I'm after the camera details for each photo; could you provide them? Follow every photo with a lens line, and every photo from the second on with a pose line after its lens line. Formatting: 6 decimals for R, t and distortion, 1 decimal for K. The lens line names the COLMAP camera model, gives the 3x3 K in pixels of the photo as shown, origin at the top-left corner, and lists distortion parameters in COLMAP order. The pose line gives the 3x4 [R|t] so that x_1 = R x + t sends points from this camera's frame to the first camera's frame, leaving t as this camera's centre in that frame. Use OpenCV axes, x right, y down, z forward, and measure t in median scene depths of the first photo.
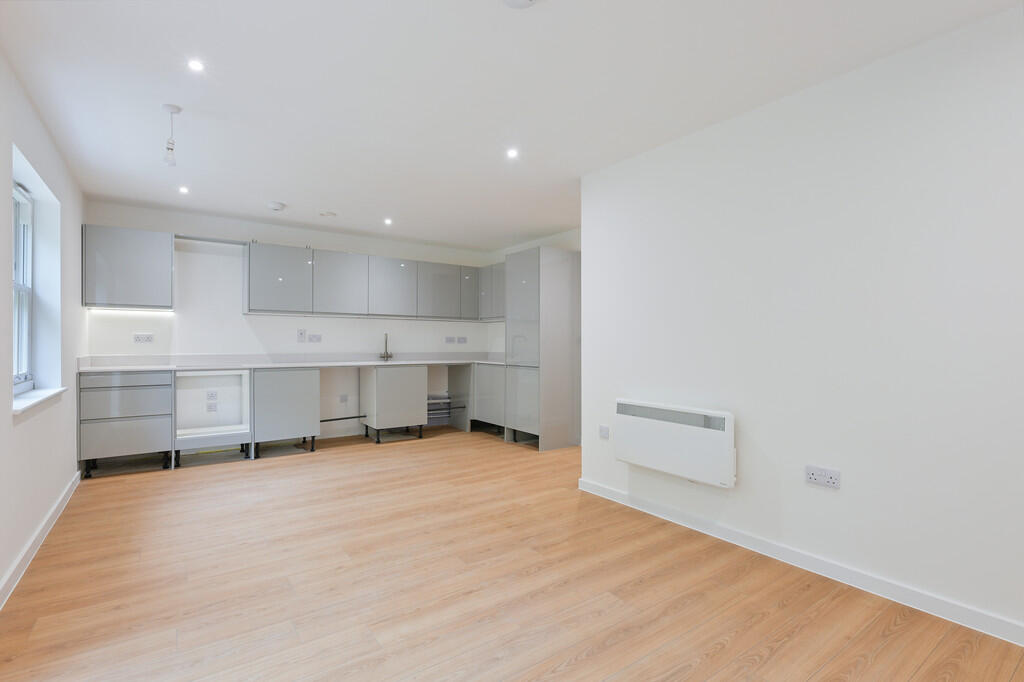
lens RADIAL K [[480.5, 0, 520.8], [0, 480.5, 342.6], [0, 0, 1]] dist [0.022211, 0.000682]
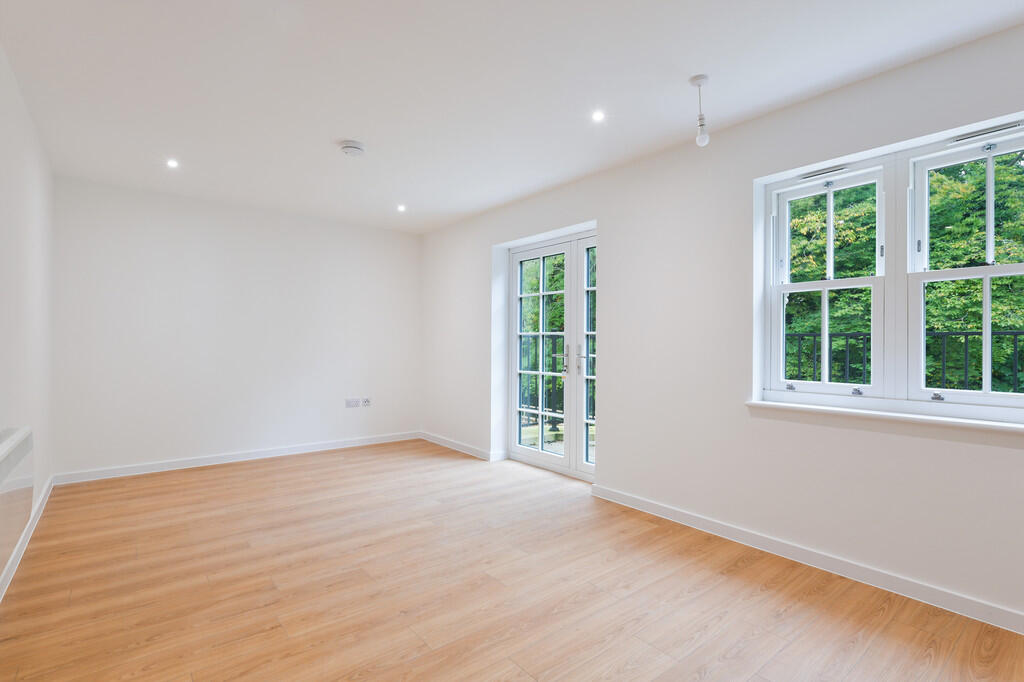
lens RADIAL K [[480.5, 0, 513.1], [0, 480.5, 342.5], [0, 0, 1]] dist [0.022211, 0.000682]
pose [[-0.998917, -0.006895, -0.046010, -0.374226], [-0.006742, 0.999971, -0.003471, 0.001731], [0.046033, -0.003157, -0.998935, 2.021846]]
